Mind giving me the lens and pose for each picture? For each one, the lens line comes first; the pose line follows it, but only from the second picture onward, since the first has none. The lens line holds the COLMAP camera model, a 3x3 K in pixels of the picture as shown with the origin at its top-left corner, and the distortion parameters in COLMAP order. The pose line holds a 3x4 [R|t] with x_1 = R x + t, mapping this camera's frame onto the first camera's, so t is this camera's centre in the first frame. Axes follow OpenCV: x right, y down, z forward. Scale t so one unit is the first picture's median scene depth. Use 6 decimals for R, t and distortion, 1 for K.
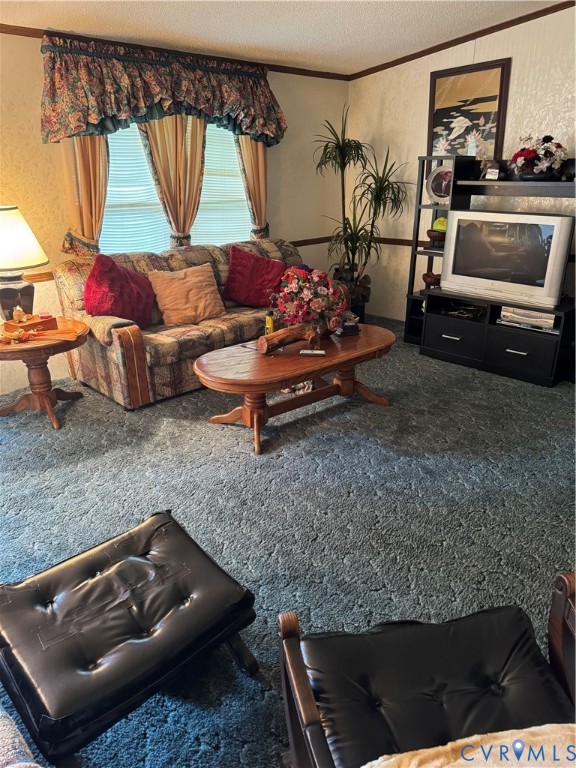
lens RADIAL K [[538.5, 0, 288.0], [0, 538.5, 382.7], [0, 0, 1]] dist [0.032342, -0.034319]
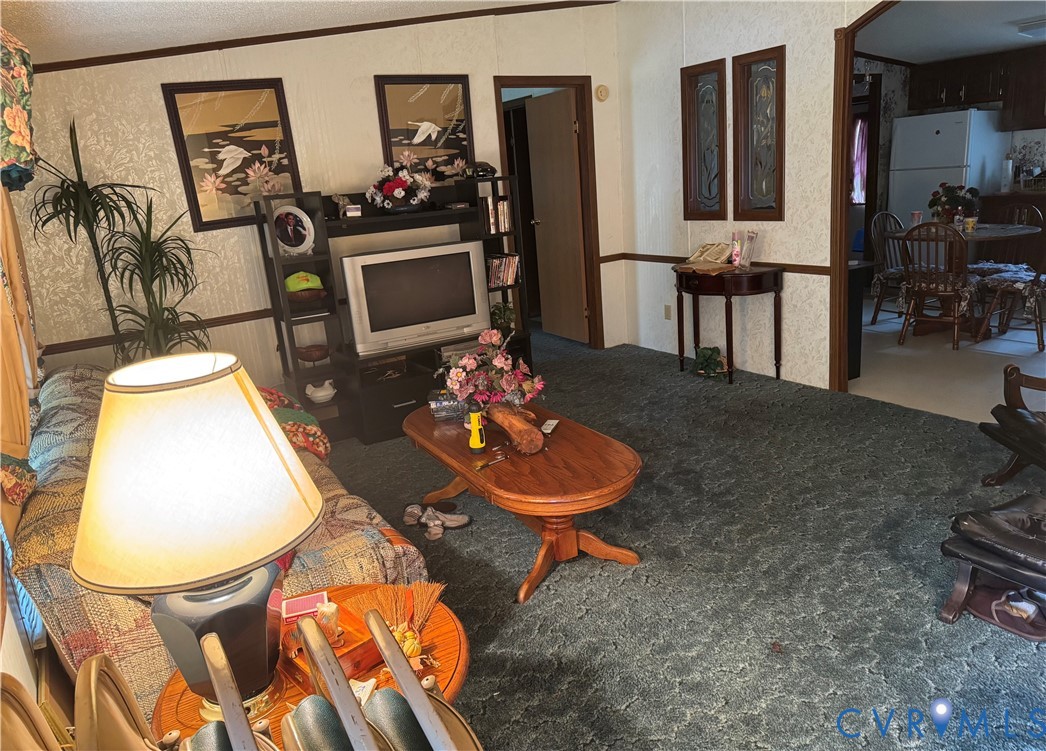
lens RADIAL K [[719.4, 0, 524.4], [0, 719.4, 372.4], [0, 0, 1]] dist [-0.002393, -0.001184]
pose [[0.240868, -0.282641, 0.928492, -0.586567], [0.424425, 0.891011, 0.161128, -0.206731], [-0.872838, 0.355265, 0.334576, 0.440865]]
